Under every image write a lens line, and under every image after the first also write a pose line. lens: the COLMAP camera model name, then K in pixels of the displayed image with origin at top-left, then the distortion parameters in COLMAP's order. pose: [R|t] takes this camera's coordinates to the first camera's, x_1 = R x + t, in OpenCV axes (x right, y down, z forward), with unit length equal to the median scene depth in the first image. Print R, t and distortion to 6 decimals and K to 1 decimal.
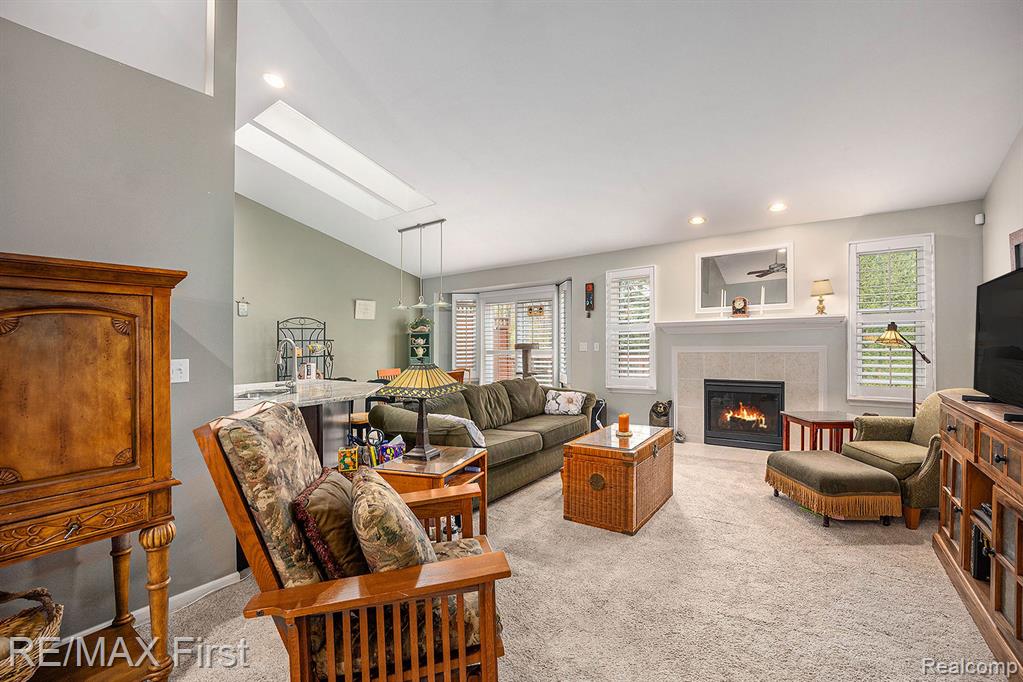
lens RADIAL K [[440.9, 0, 510.9], [0, 440.9, 350.4], [0, 0, 1]] dist [-0.001094, -0.000034]
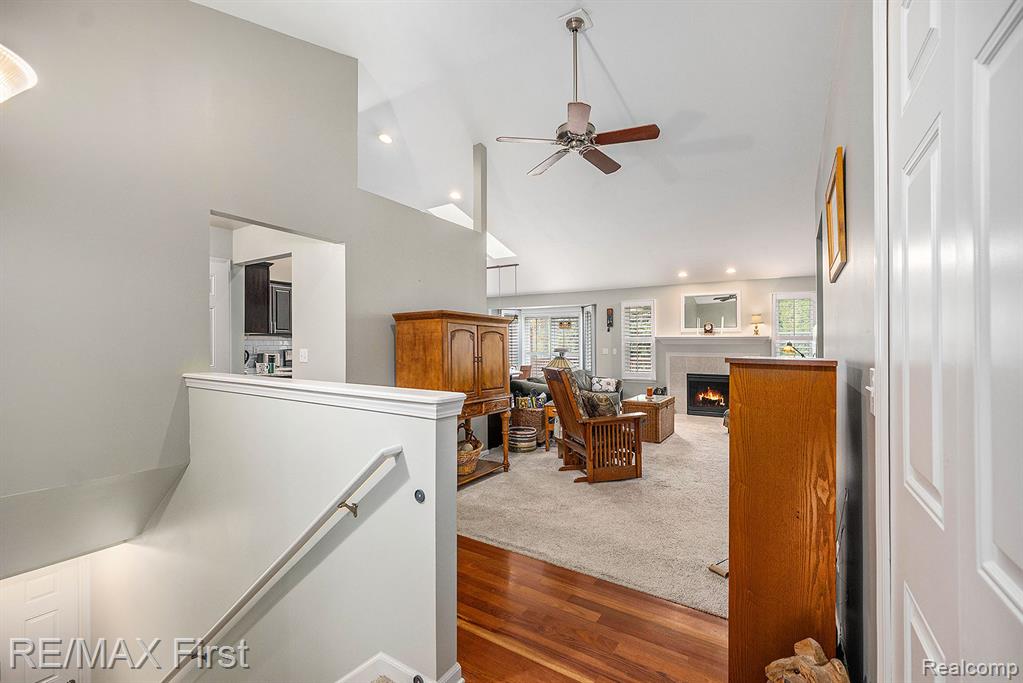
lens RADIAL K [[440.9, 0, 509.5], [0, 440.9, 338.5], [0, 0, 1]] dist [-0.001094, -0.000034]
pose [[0.997478, 0.026805, 0.065725, -0.307196], [-0.024292, 0.998954, -0.038750, 0.016667], [-0.066695, 0.037056, 0.997085, -0.548943]]
